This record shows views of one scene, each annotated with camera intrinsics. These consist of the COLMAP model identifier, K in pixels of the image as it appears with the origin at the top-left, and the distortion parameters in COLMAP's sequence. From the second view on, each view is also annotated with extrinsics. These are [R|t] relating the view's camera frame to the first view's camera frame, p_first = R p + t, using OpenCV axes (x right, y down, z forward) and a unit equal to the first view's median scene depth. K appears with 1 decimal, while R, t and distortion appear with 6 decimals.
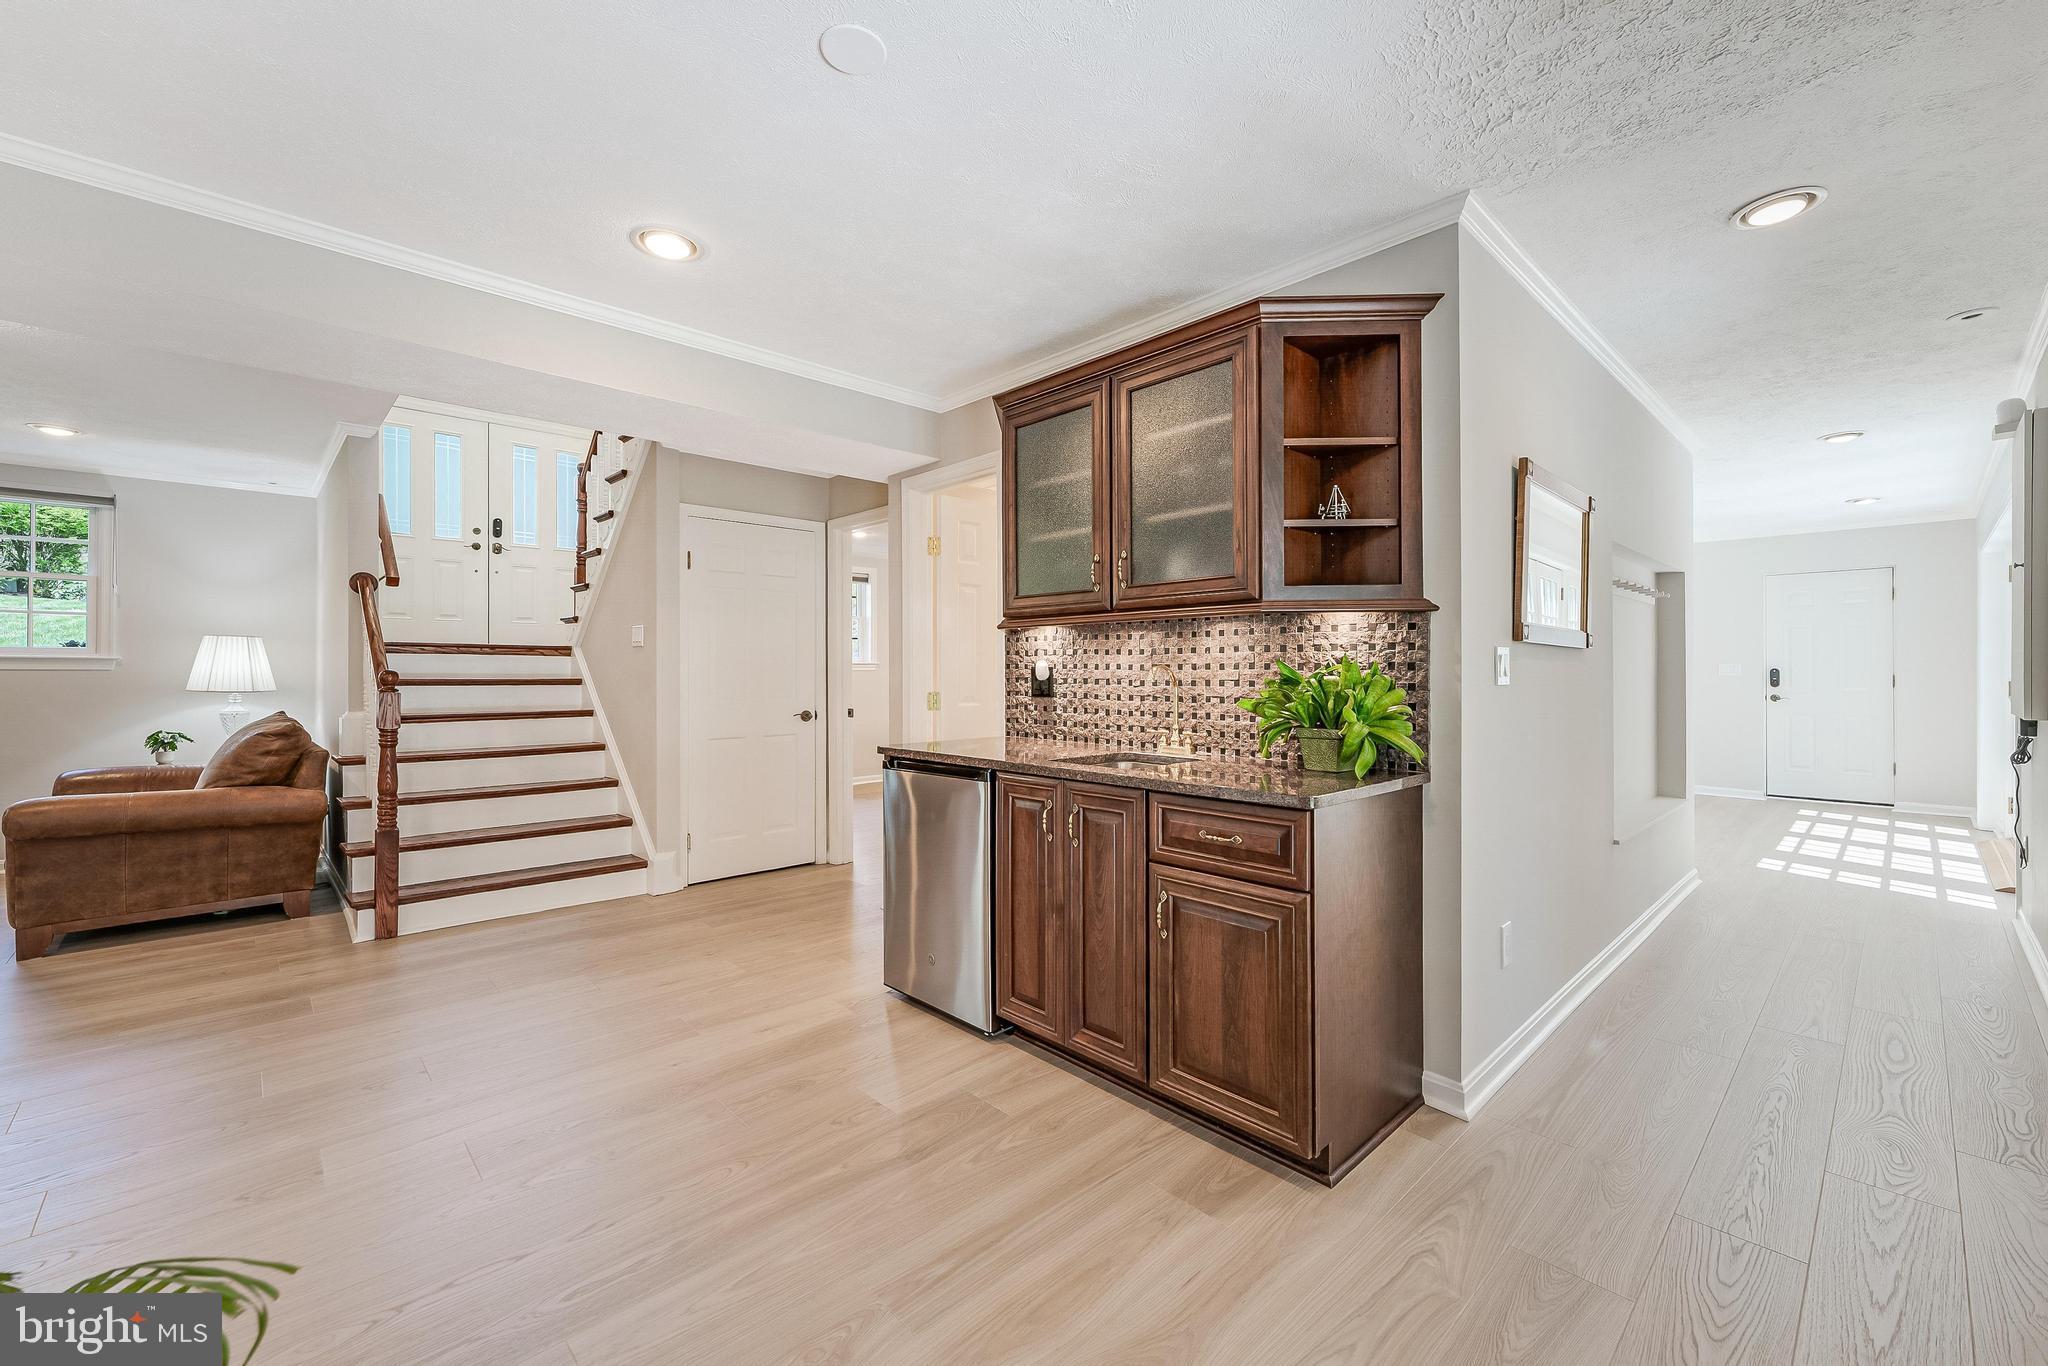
lens RADIAL K [[822.9, 0, 1028.4], [0, 822.9, 669.9], [0, 0, 1]] dist [0.001410, 0.000550]
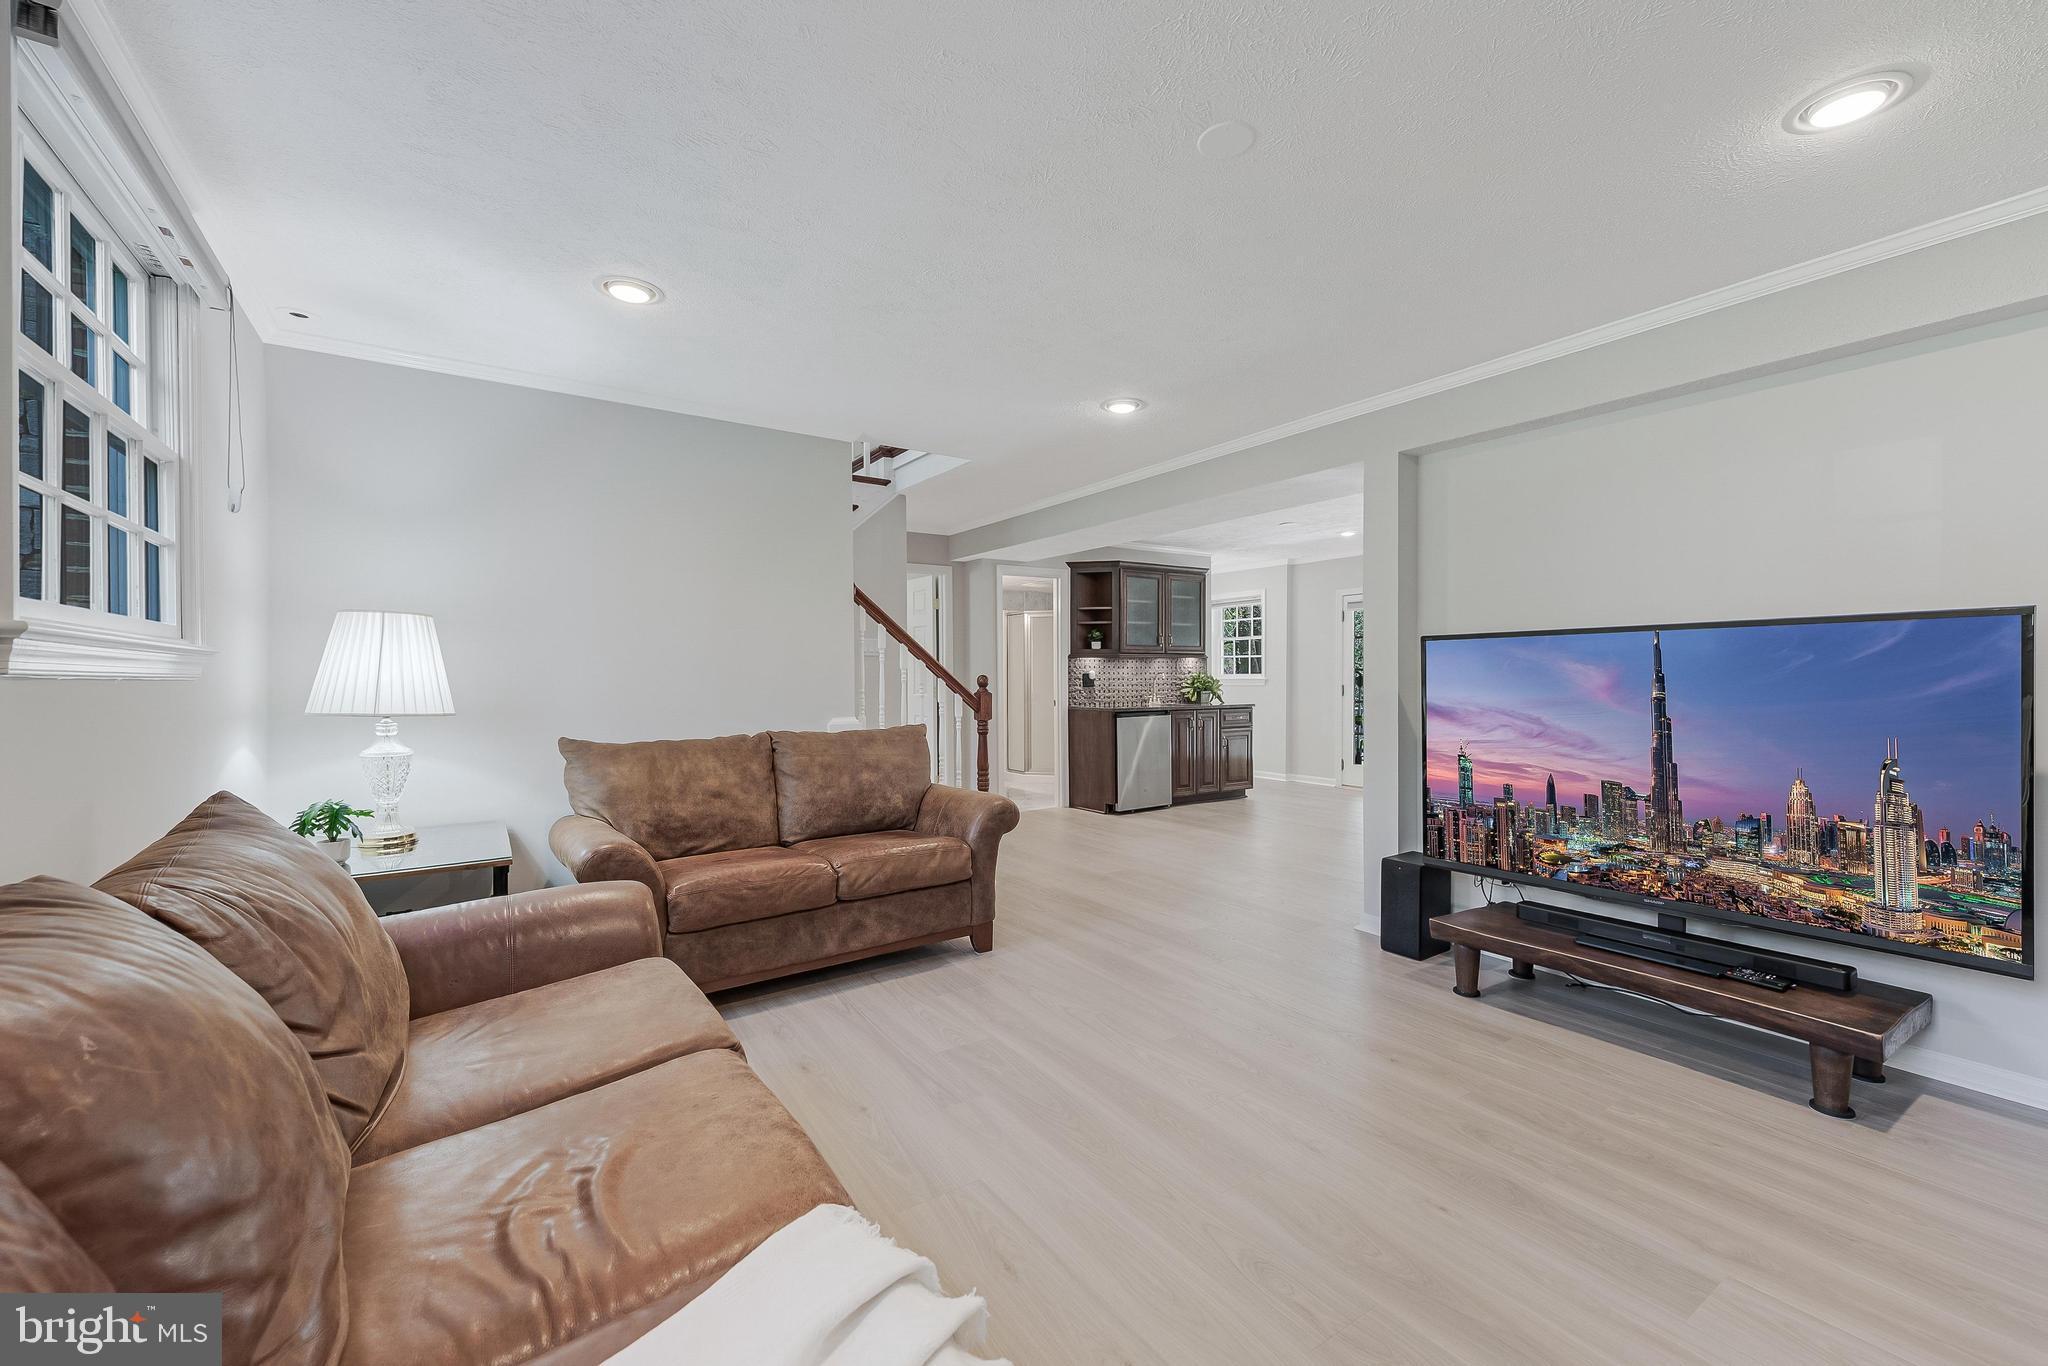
lens RADIAL K [[827.2, 0, 1032.7], [0, 827.2, 677.7], [0, 0, 1]] dist [0.001237, 0.000199]
pose [[0.163493, -0.003770, 0.986537, -2.068230], [0.000972, 0.999993, 0.003661, 0.000216], [-0.986544, 0.000360, 0.163495, 0.712994]]
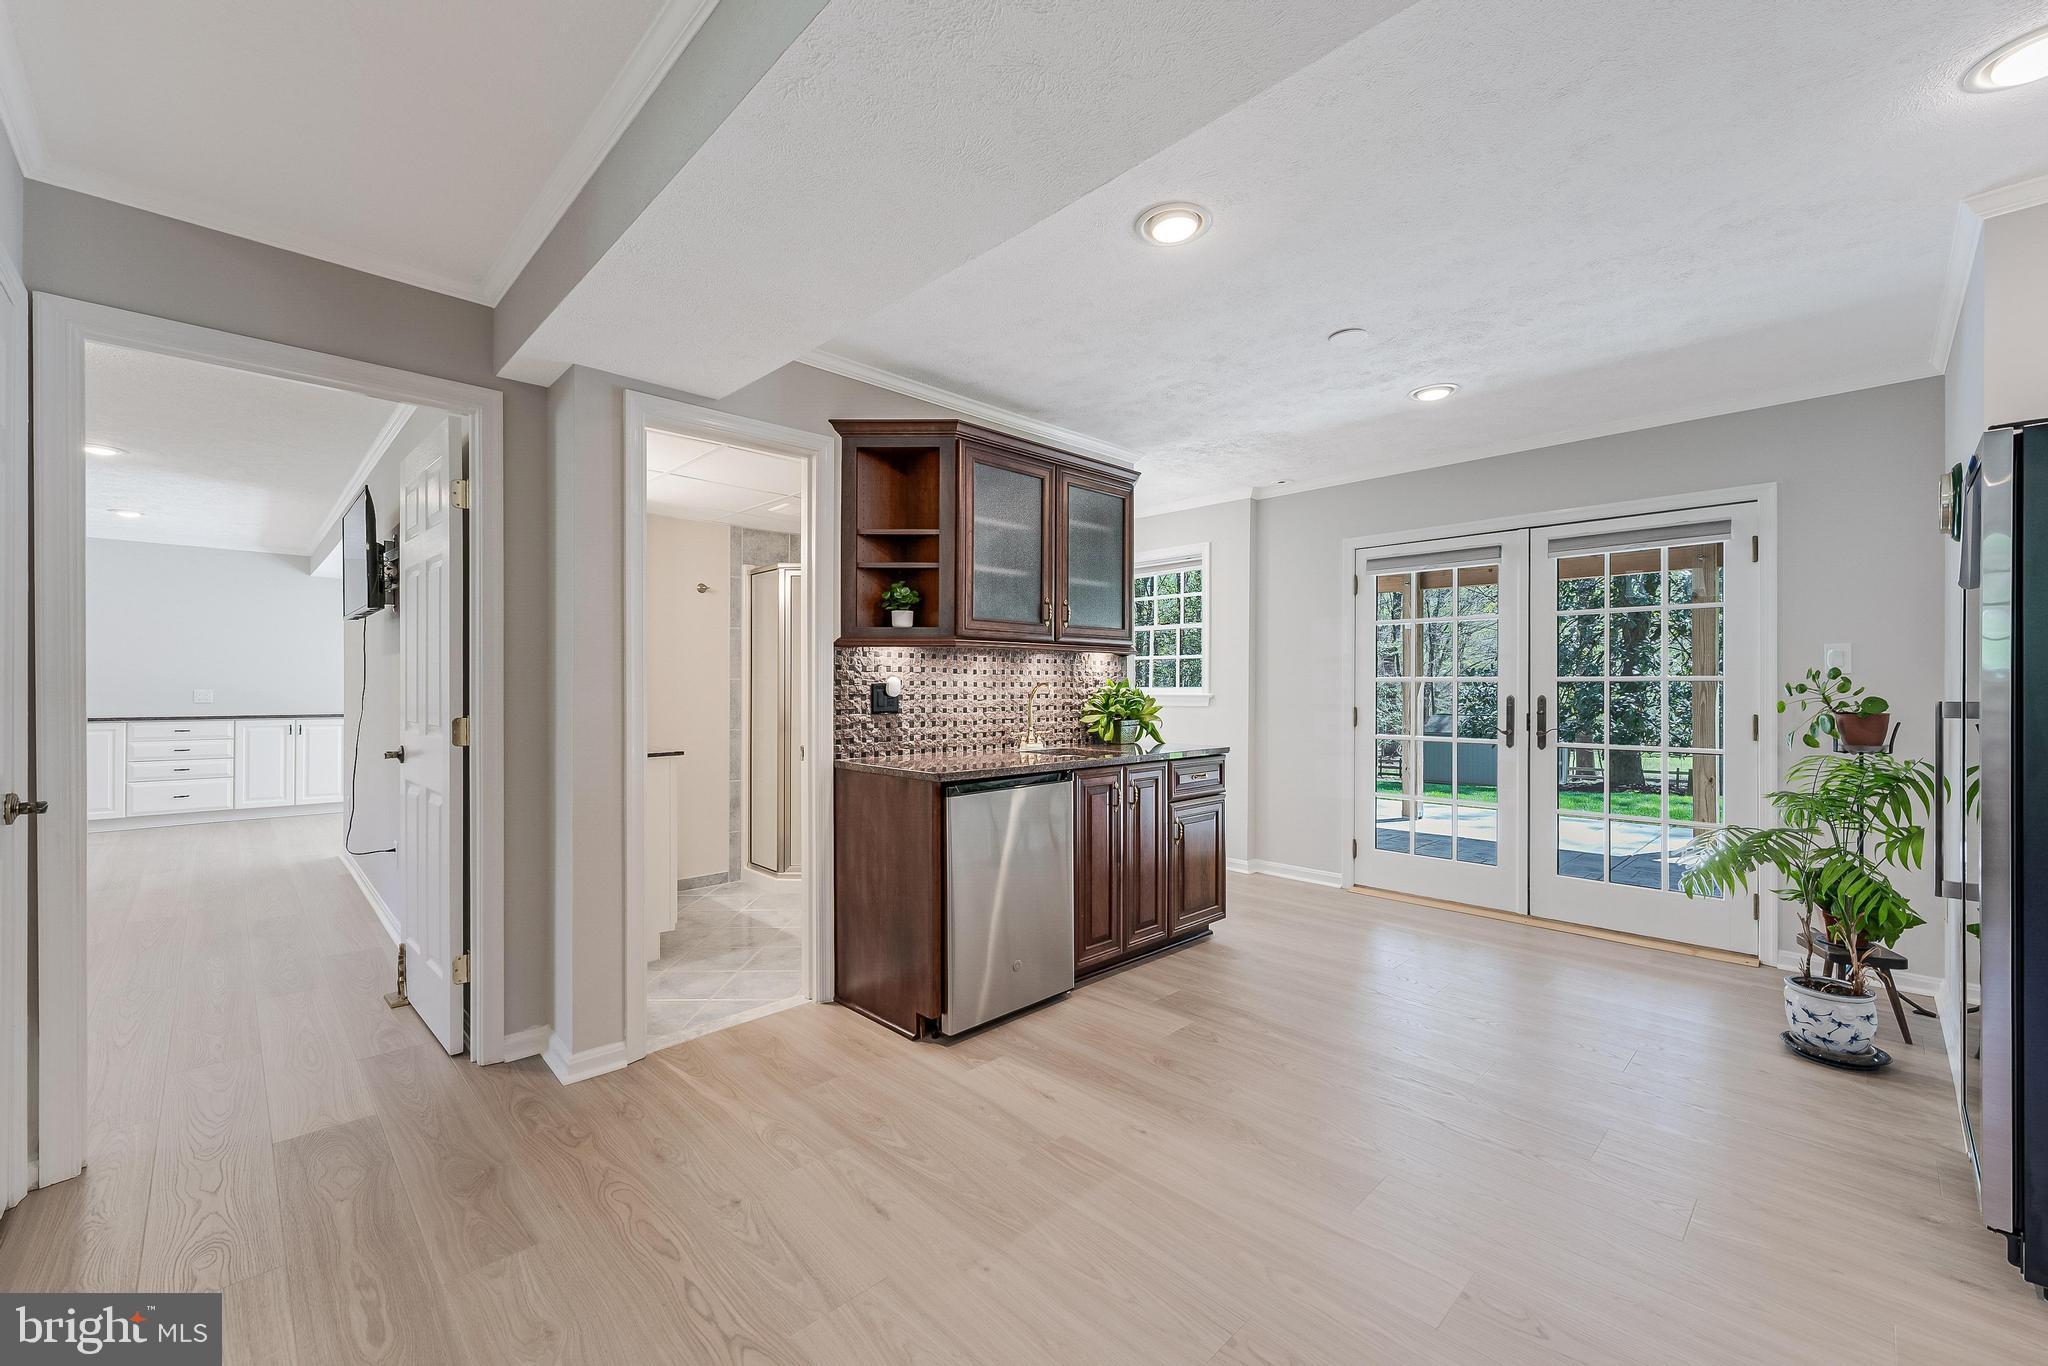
lens RADIAL K [[827.2, 0, 1032.7], [0, 827.2, 677.7], [0, 0, 1]] dist [0.001237, 0.000199]
pose [[-0.015806, 0.010873, 0.999816, -0.896723], [-0.004094, 0.999932, -0.010939, -0.000131], [-0.999867, -0.004266, -0.015761, 0.767560]]
